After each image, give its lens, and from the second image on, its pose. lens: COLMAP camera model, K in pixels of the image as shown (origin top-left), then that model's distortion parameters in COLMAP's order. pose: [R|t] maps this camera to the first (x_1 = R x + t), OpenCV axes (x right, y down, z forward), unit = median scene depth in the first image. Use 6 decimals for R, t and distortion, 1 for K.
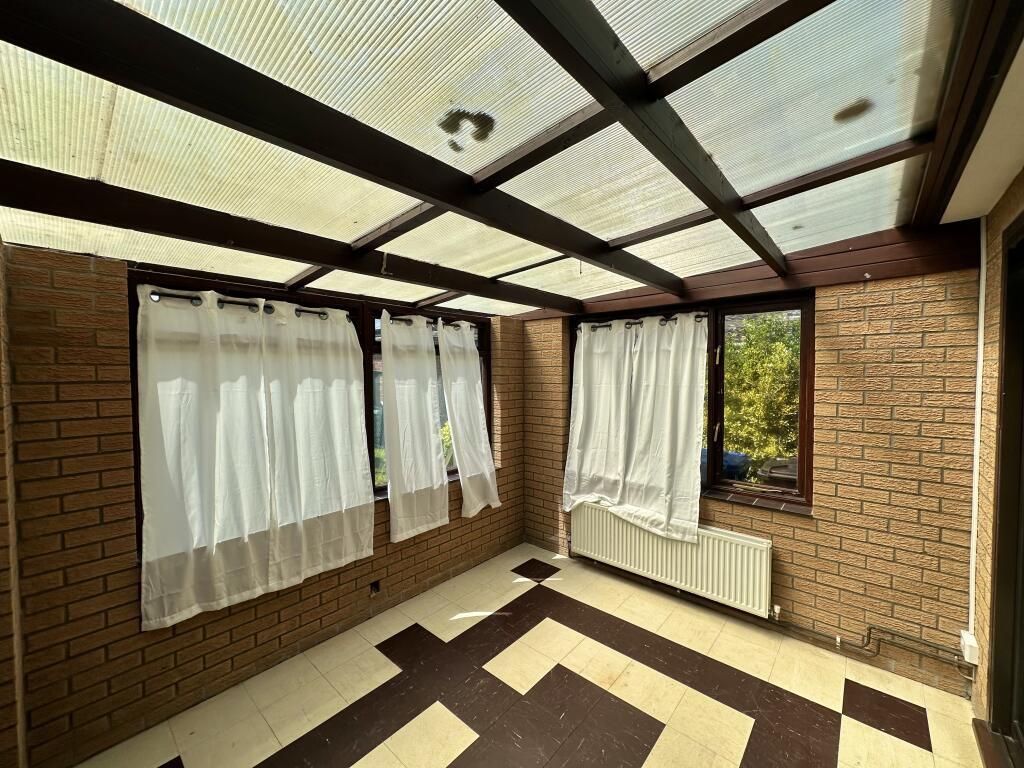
lens RADIAL K [[406.0, 0, 515.2], [0, 406.0, 378.8], [0, 0, 1]] dist [-0.000193, 0.000111]
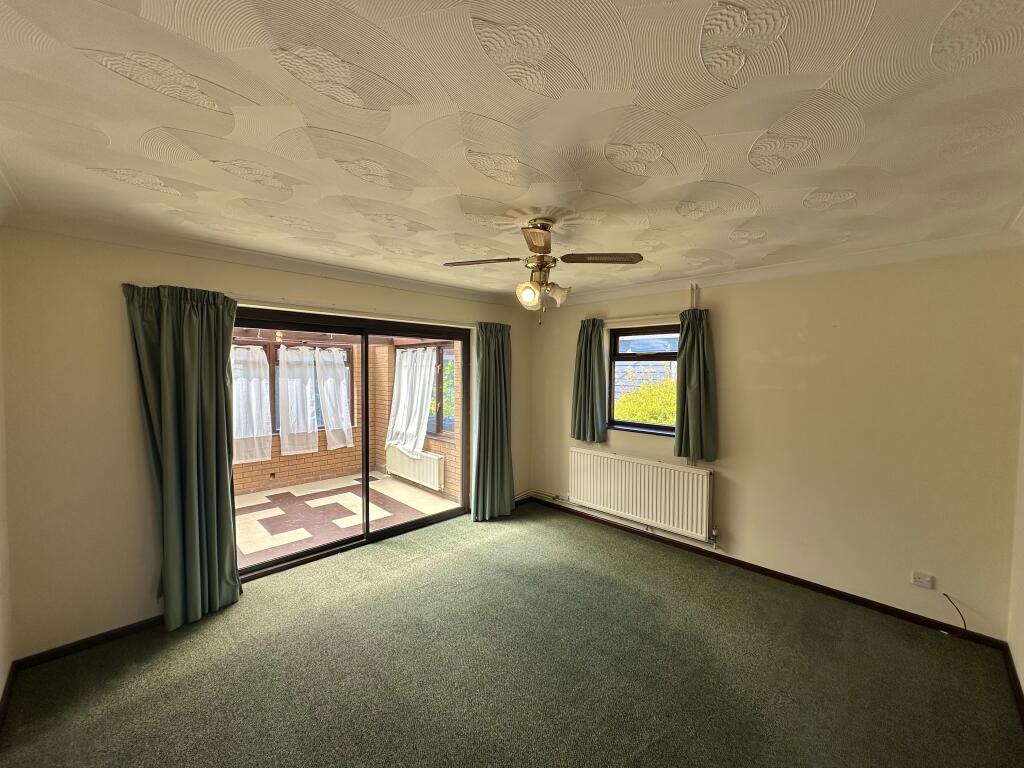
lens RADIAL K [[406.0, 0, 509.0], [0, 406.0, 384.2], [0, 0, 1]] dist [-0.000193, 0.000111]
pose [[0.996807, 0.014907, -0.078450, 0.962713], [-0.013590, 0.999758, 0.017289, -0.019251], [0.078689, -0.016168, 0.996768, -0.935427]]
